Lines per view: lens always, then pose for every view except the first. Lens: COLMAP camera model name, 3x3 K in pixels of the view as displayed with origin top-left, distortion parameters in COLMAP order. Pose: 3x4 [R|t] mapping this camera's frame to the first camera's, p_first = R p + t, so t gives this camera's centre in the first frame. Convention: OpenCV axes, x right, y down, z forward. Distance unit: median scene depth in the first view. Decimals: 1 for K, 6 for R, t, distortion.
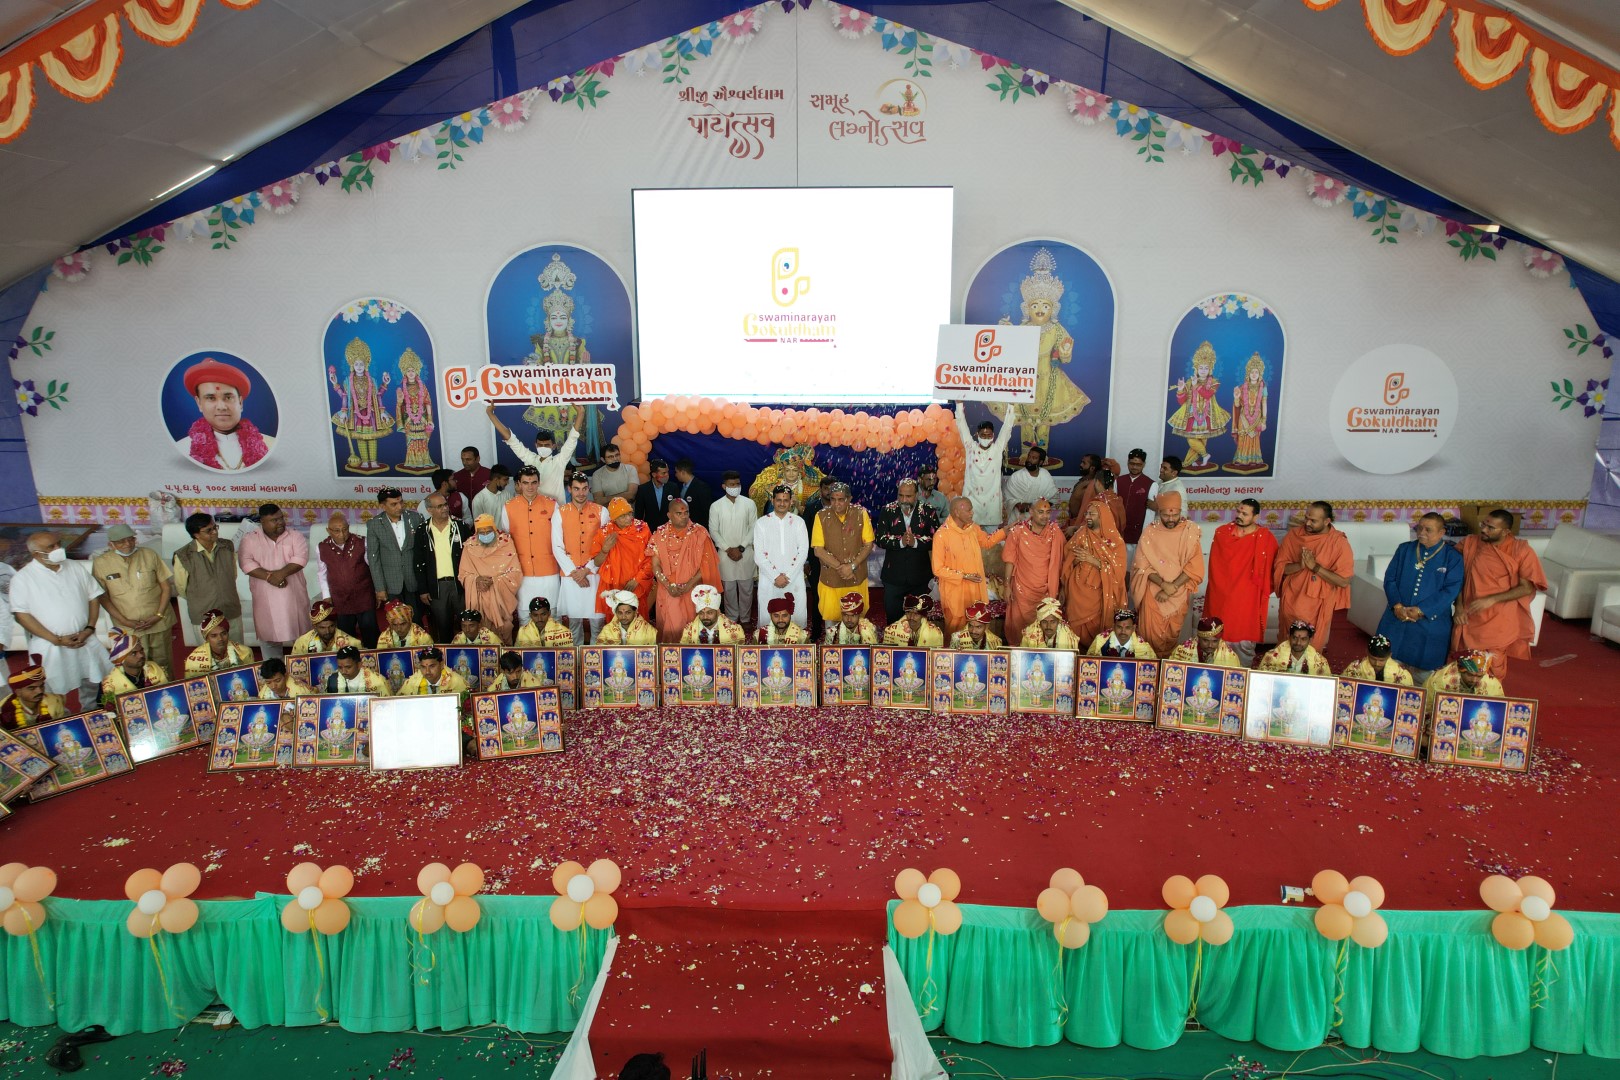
lens RADIAL K [[1029.6, 0, 810.0], [0, 1029.6, 540.0], [0, 0, 1]] dist [-0.094611, 0.085069]
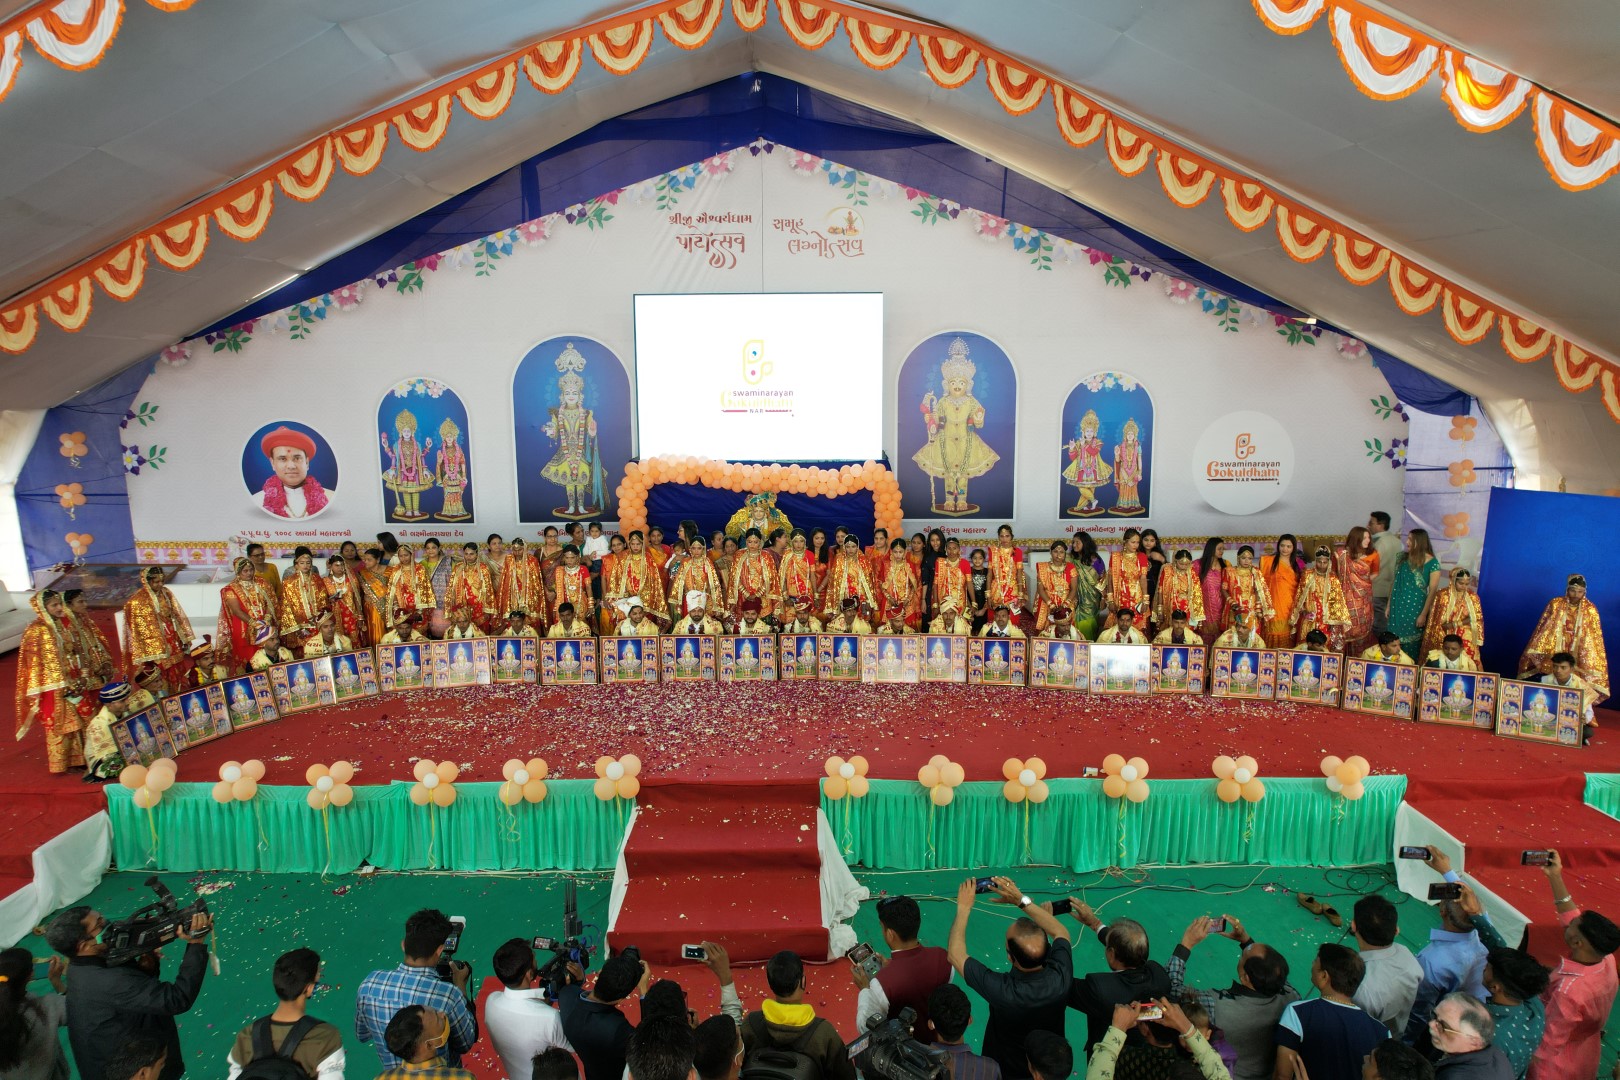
lens RADIAL K [[1029.6, 0, 810.0], [0, 1029.6, 540.0], [0, 0, 1]] dist [-0.094611, 0.085069]
pose [[0.999675, -0.006965, 0.024518, 0.012624], [0.008676, 0.997482, -0.070385, 0.052298], [-0.023966, 0.070575, 0.997219, -0.247299]]
